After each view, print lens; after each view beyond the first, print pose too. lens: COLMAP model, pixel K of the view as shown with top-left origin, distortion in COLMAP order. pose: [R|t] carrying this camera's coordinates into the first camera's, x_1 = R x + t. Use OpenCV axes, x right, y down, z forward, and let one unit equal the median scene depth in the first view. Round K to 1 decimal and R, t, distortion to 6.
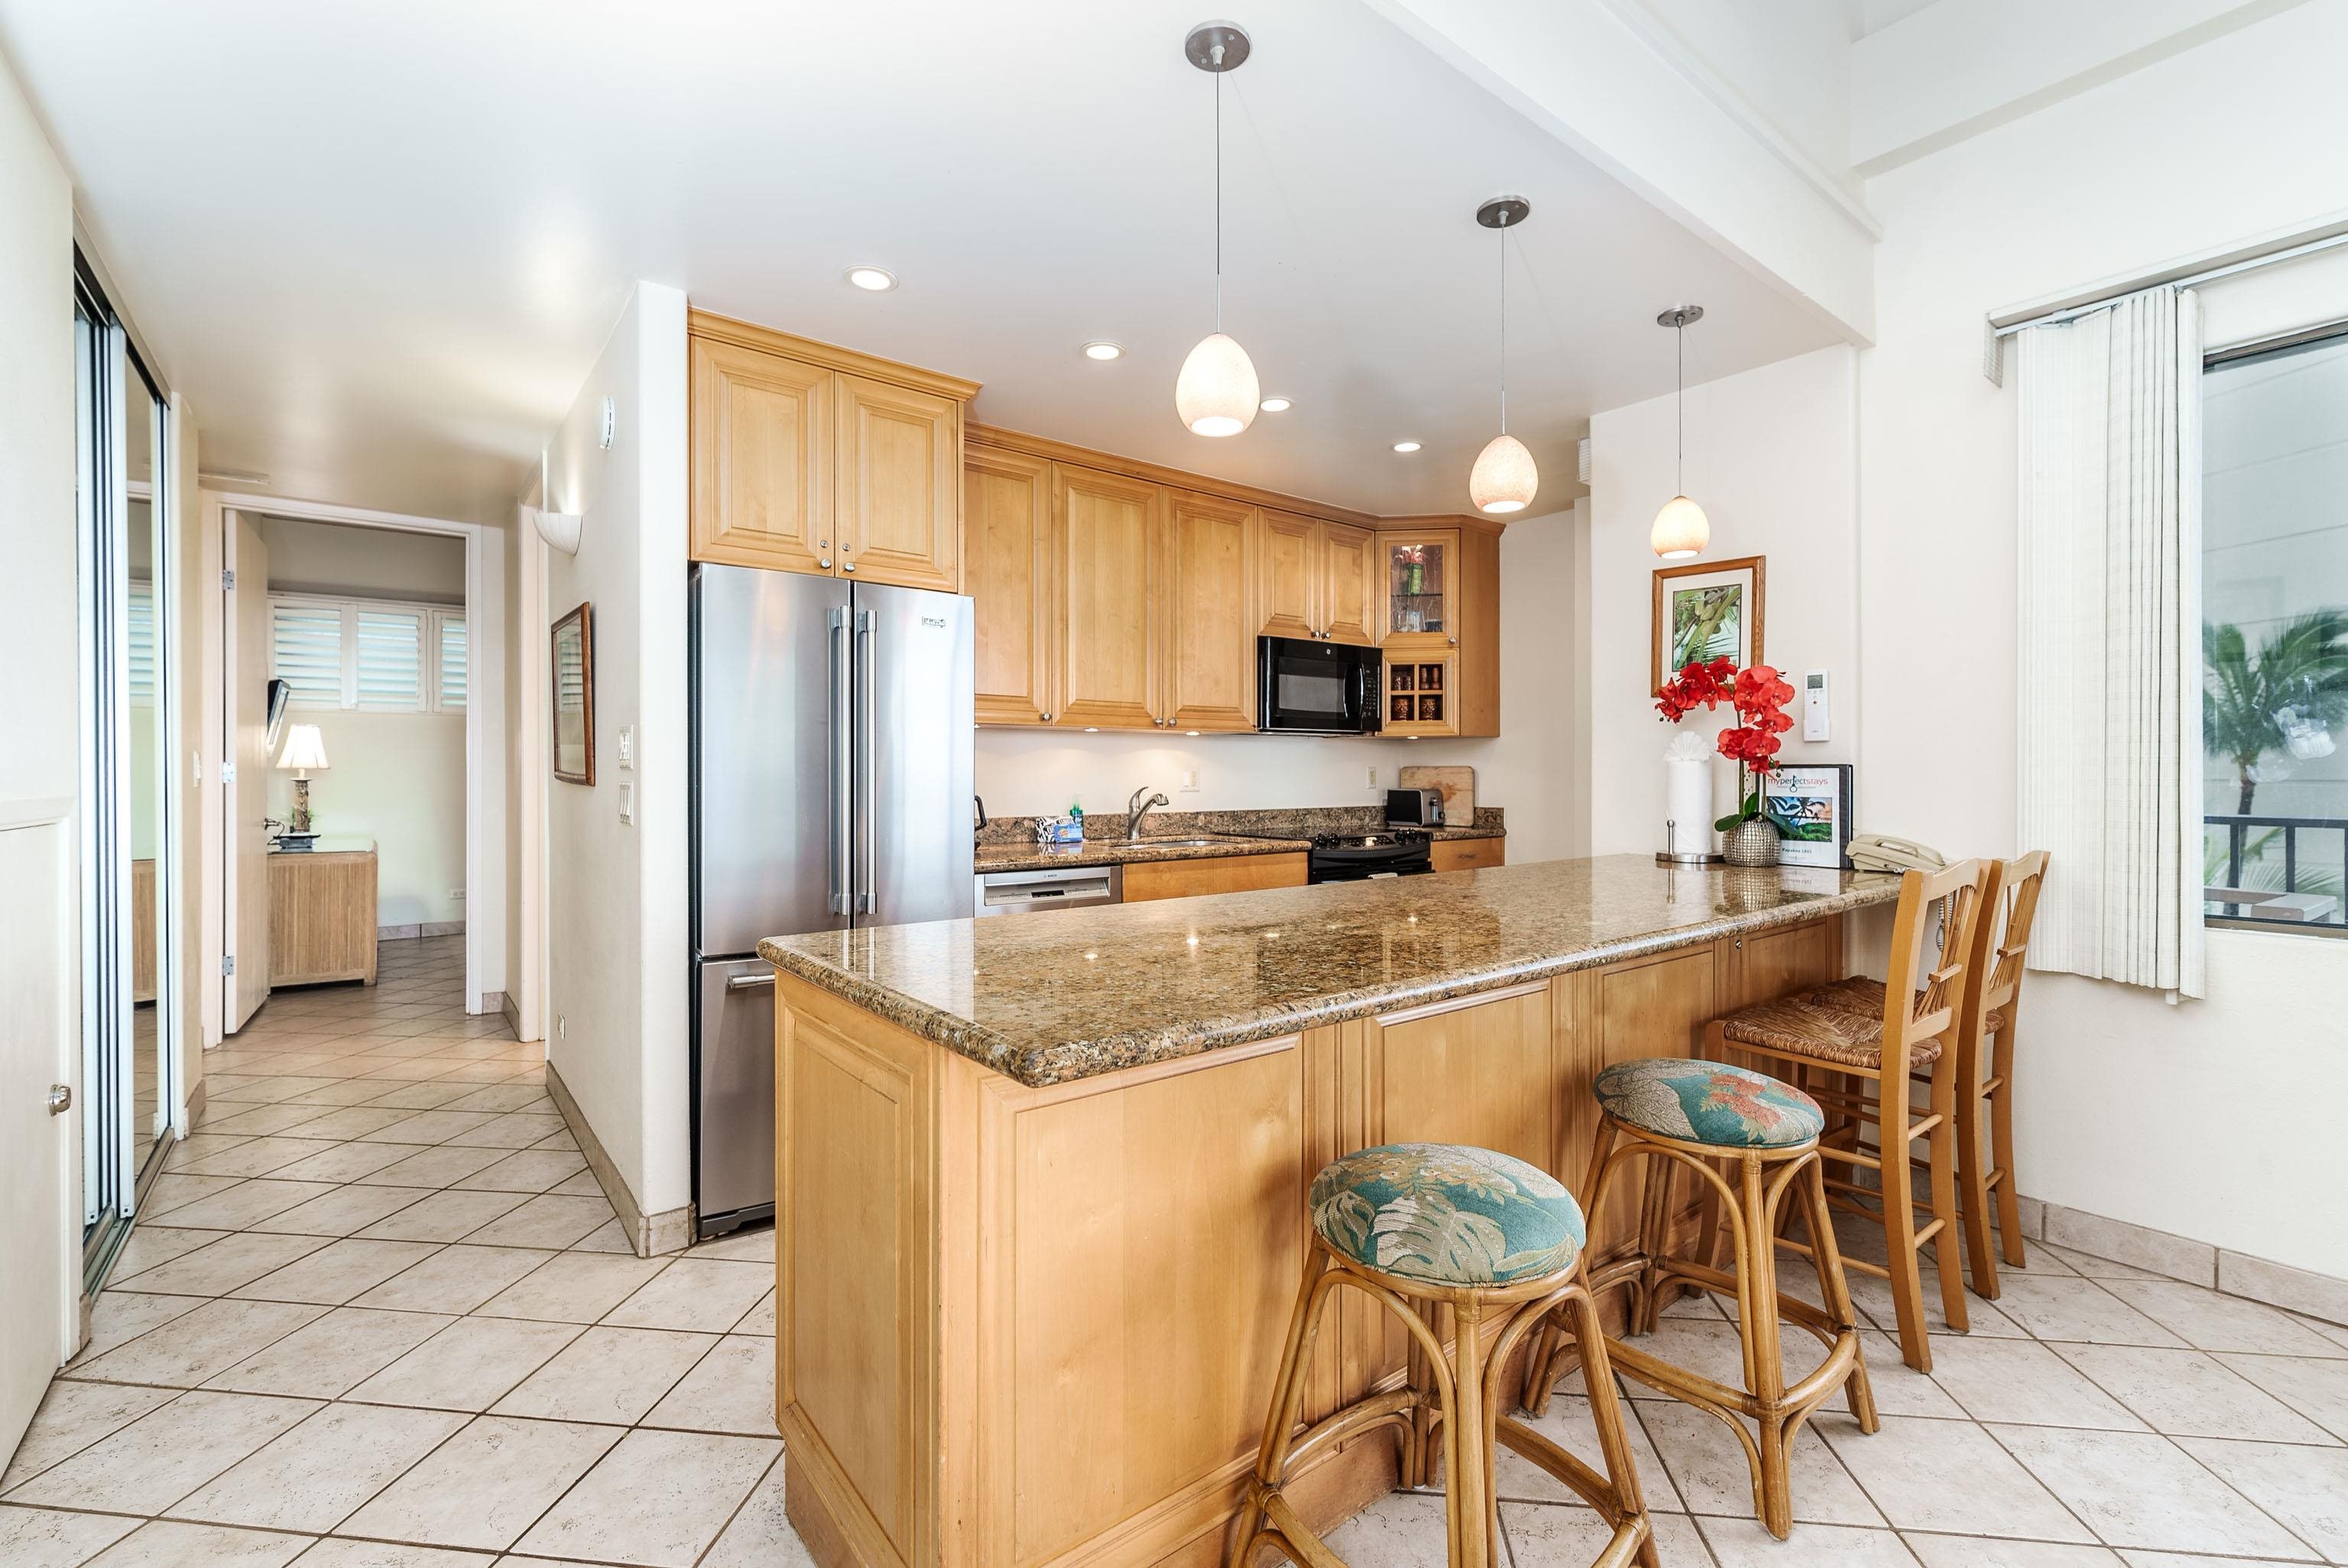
lens RADIAL K [[1014.8, 0, 1165.8], [0, 1014.8, 772.5], [0, 0, 1]] dist [0.001438, 0.000742]
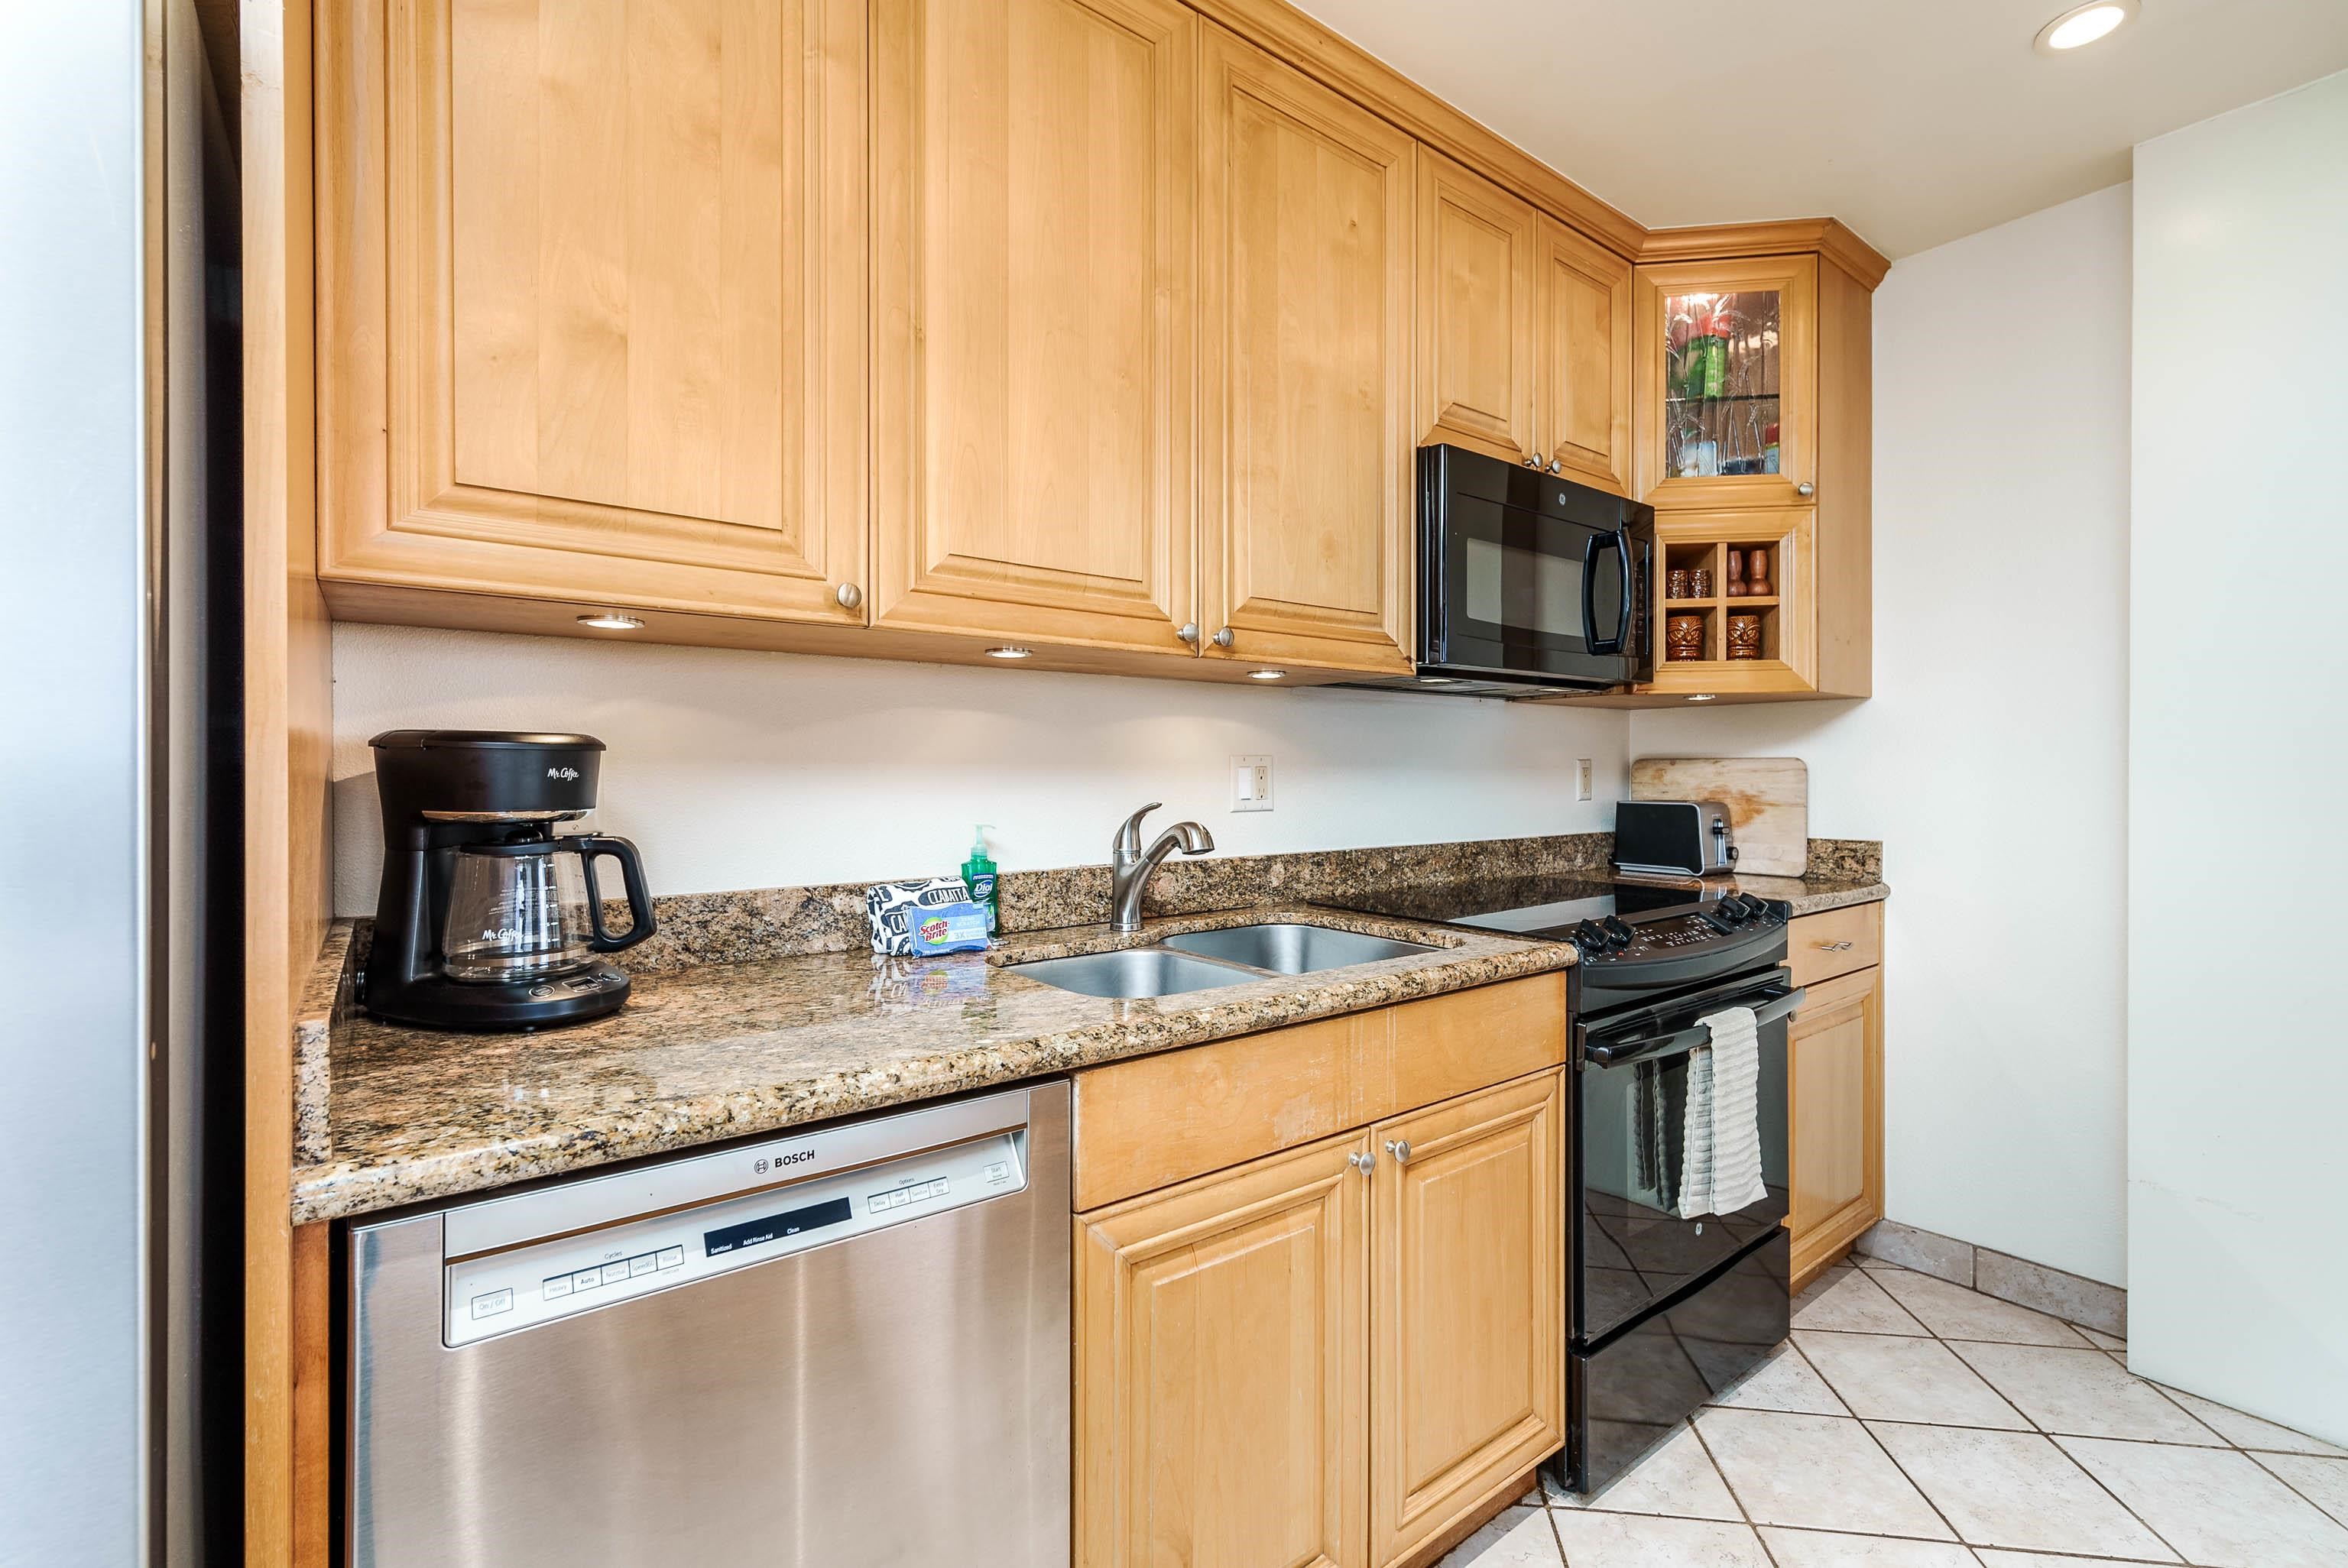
lens RADIAL K [[1014.8, 0, 1172.5], [0, 1014.8, 779.8], [0, 0, 1]] dist [0.001438, 0.000742]
pose [[0.999985, -0.001442, -0.005344, -0.009817], [0.001478, 0.999975, 0.006871, 0.001734], [0.005334, -0.006879, 0.999962, 0.577381]]
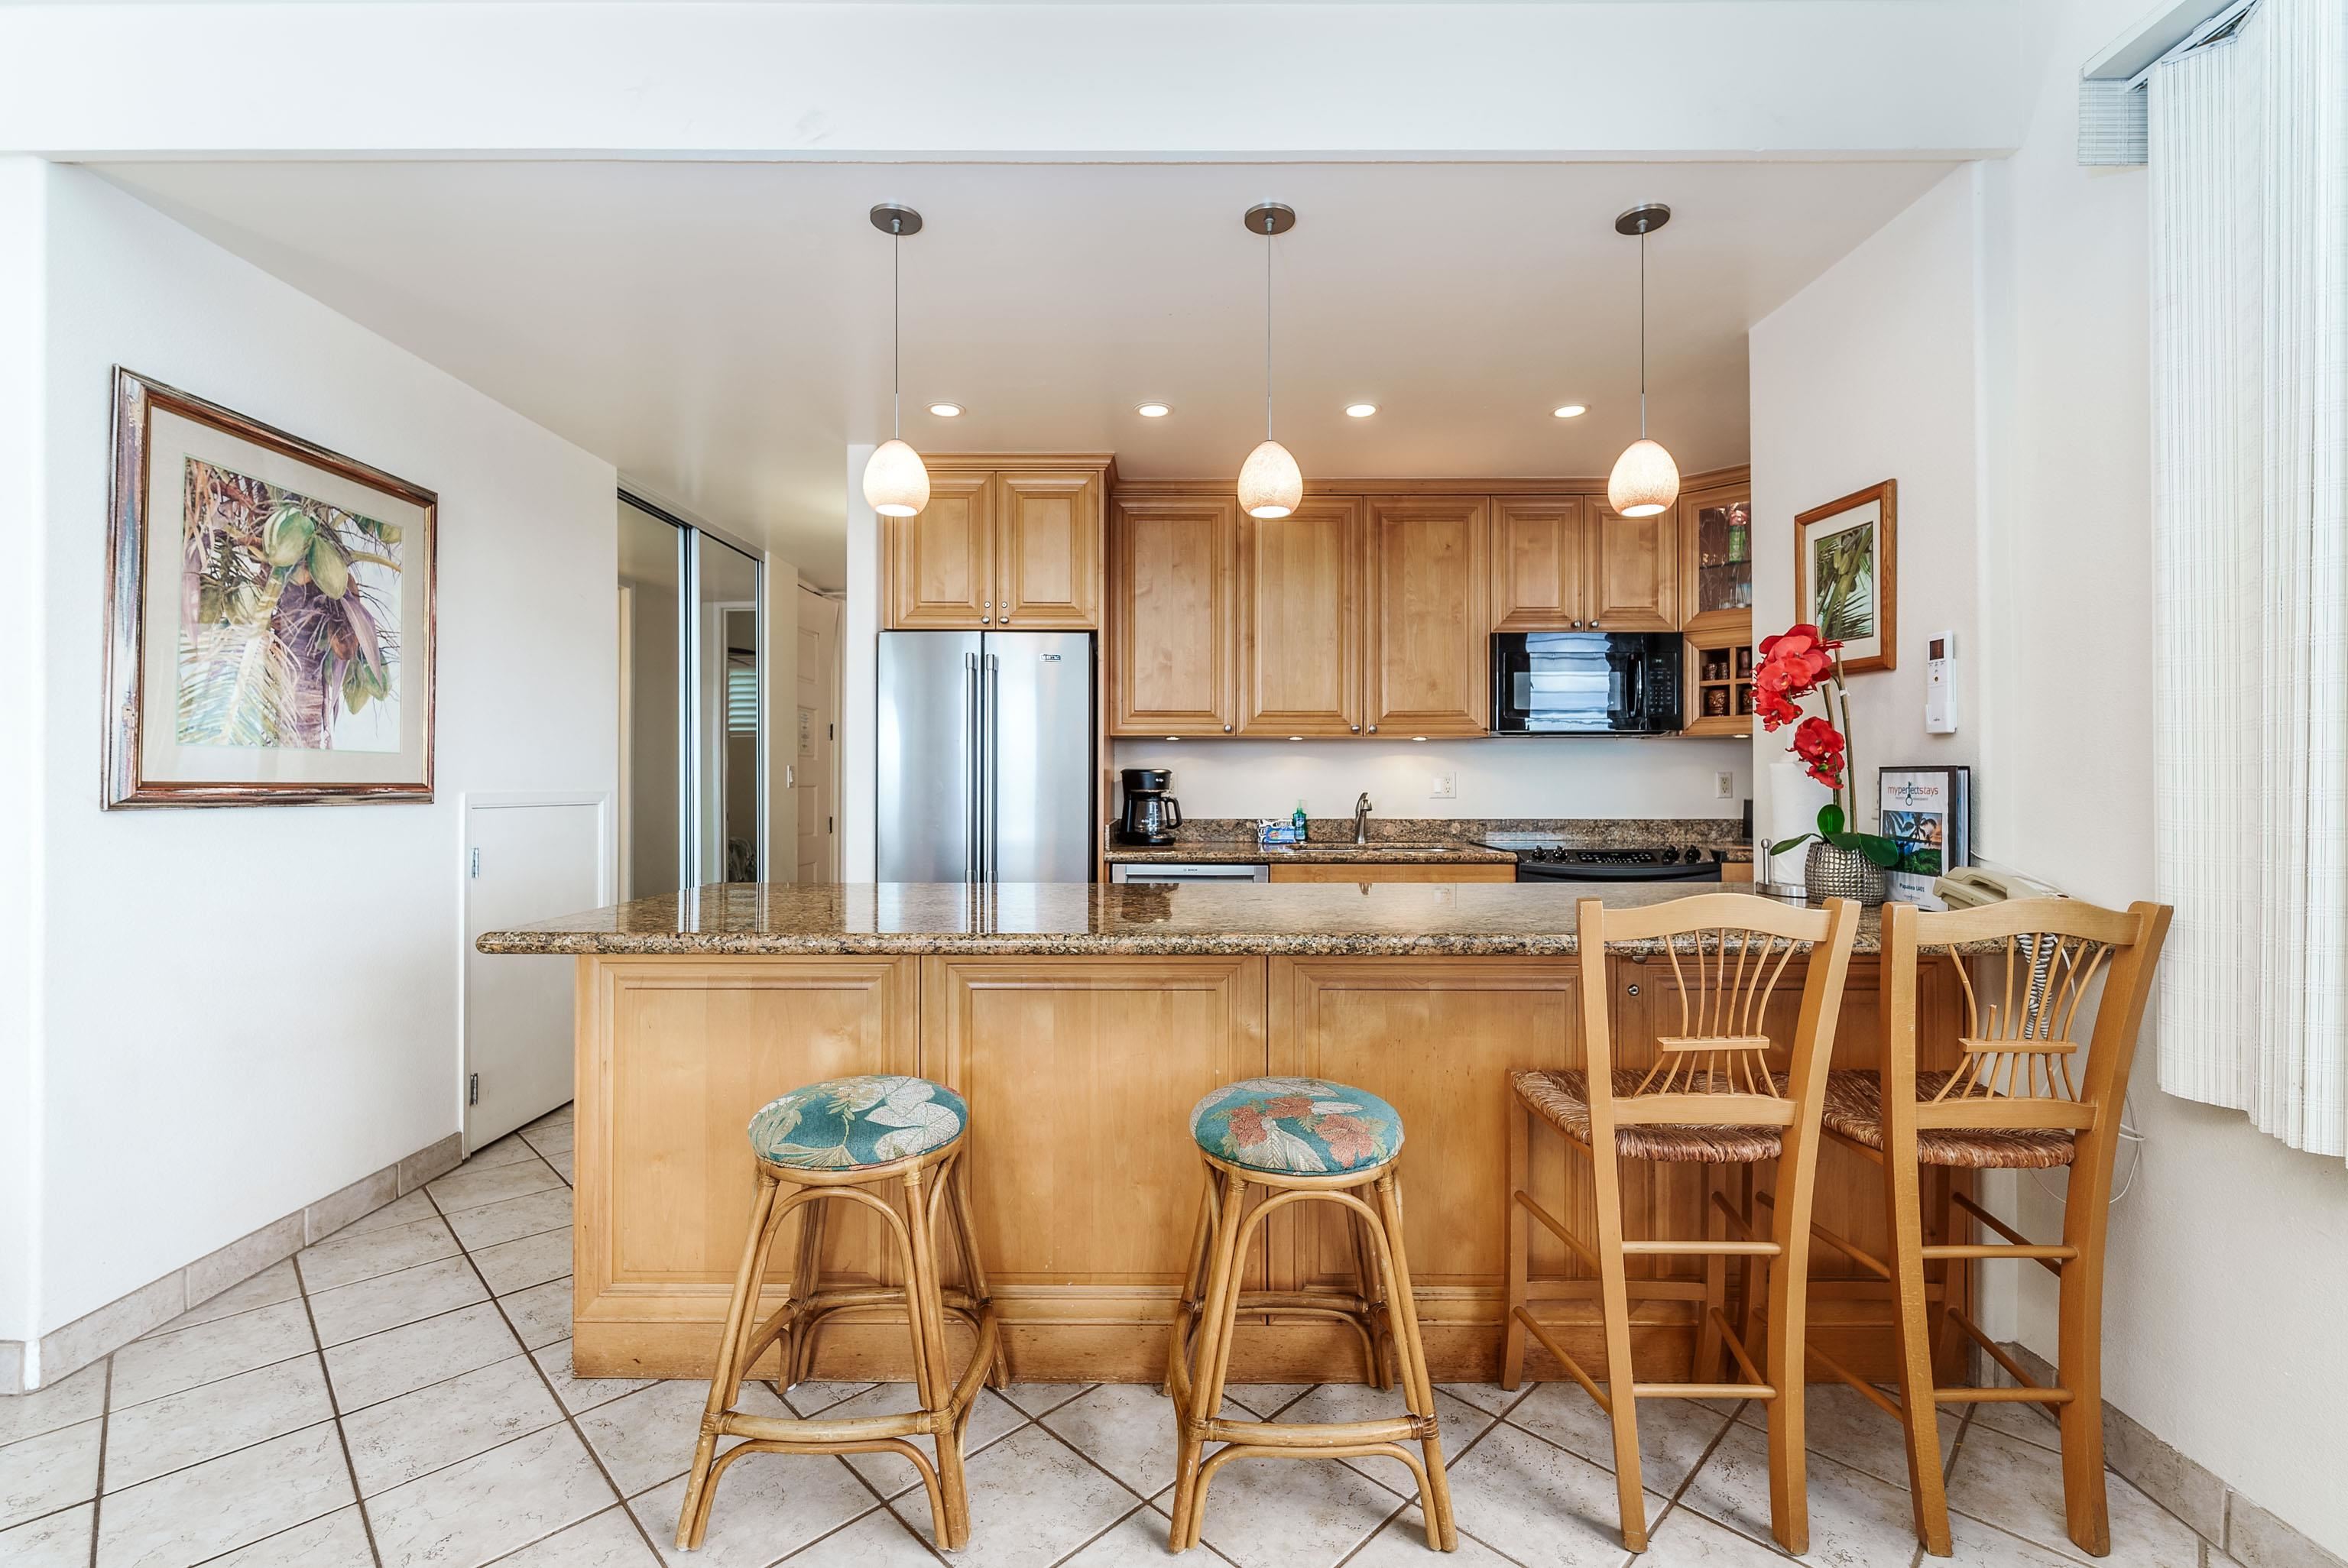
lens RADIAL K [[1014.8, 0, 1171.4], [0, 1014.8, 777.3], [0, 0, 1]] dist [0.001438, 0.000742]
pose [[0.785399, -0.000453, -0.618990, 0.444071], [-0.000756, 0.999998, -0.001692, 0.000624], [0.618990, 0.001797, 0.785397, 0.078867]]
